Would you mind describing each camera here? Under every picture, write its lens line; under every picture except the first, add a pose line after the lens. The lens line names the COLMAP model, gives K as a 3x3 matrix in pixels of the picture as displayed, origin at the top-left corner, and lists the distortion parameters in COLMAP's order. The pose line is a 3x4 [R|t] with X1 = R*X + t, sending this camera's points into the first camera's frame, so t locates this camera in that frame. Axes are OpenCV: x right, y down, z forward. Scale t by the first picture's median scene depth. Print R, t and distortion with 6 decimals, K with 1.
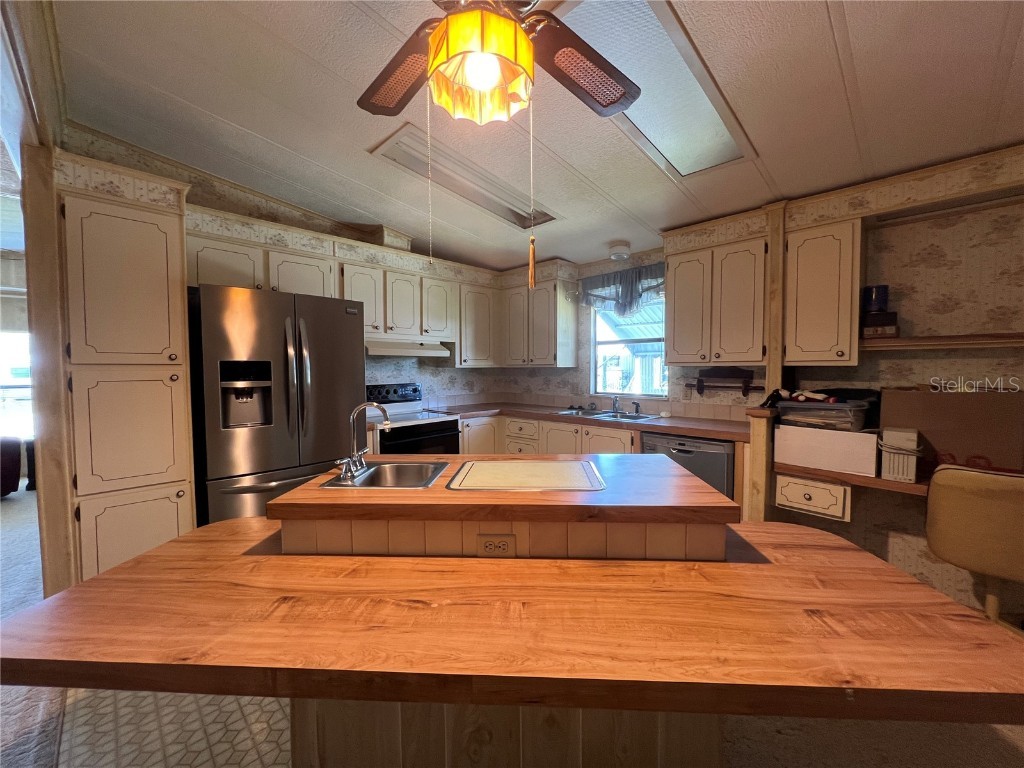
lens RADIAL K [[409.1, 0, 509.4], [0, 409.1, 385.4], [0, 0, 1]] dist [-0.001276, -0.000832]
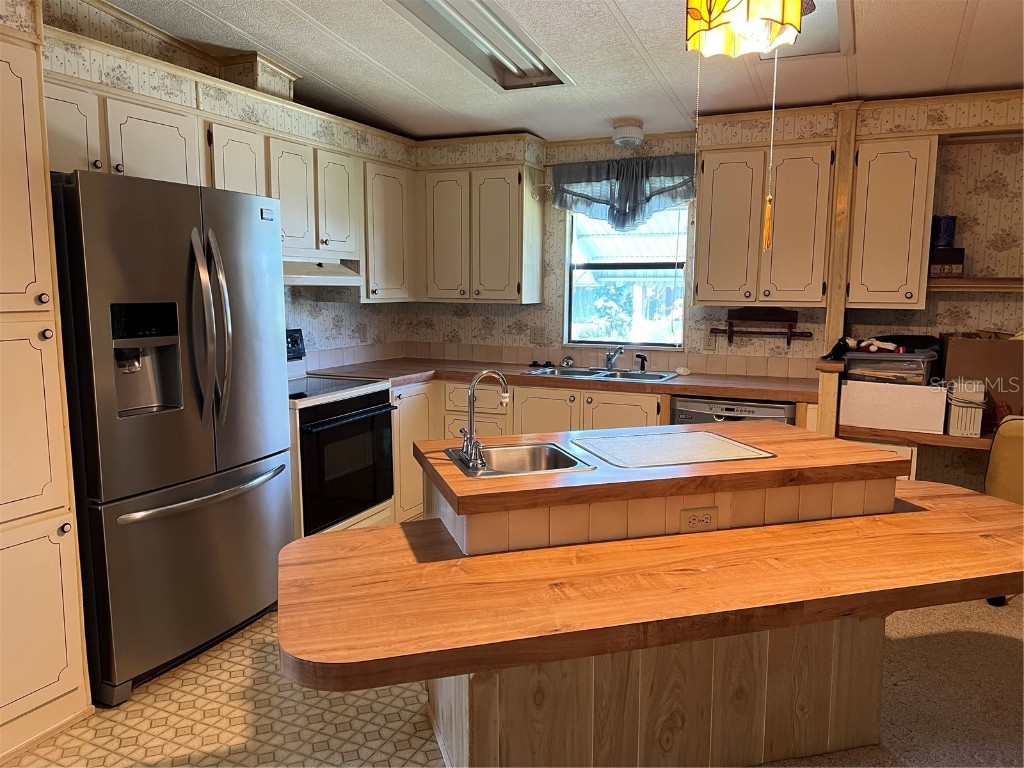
lens RADIAL K [[763.1, 0, 507.0], [0, 763.1, 394.4], [0, 0, 1]] dist [0.056510, -0.064969]
pose [[0.939876, -0.039134, 0.339267, -0.449351], [0.004732, 0.994810, 0.101641, -0.032690], [-0.341484, -0.093925, 0.935183, -0.203265]]
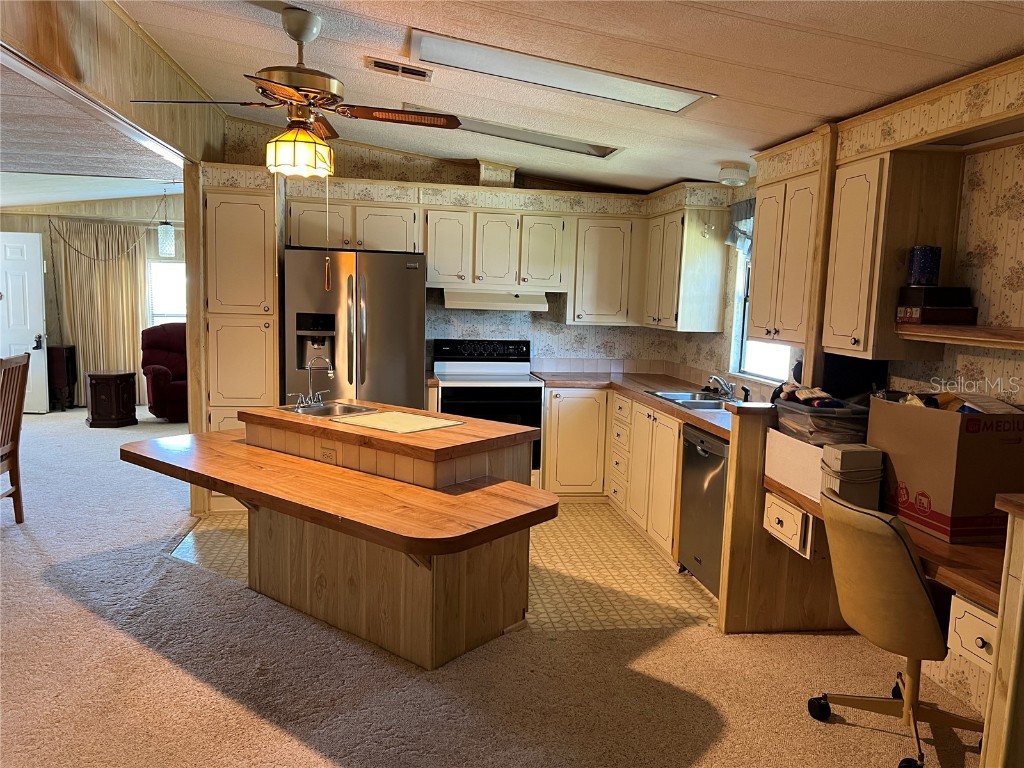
lens RADIAL K [[763.1, 0, 518.0], [0, 763.1, 387.5], [0, 0, 1]] dist [0.056510, -0.064969]
pose [[0.814842, 0.101819, -0.570671, 0.927954], [-0.061950, 0.994111, 0.088913, -0.067314], [0.576364, -0.037097, 0.816351, -0.390954]]
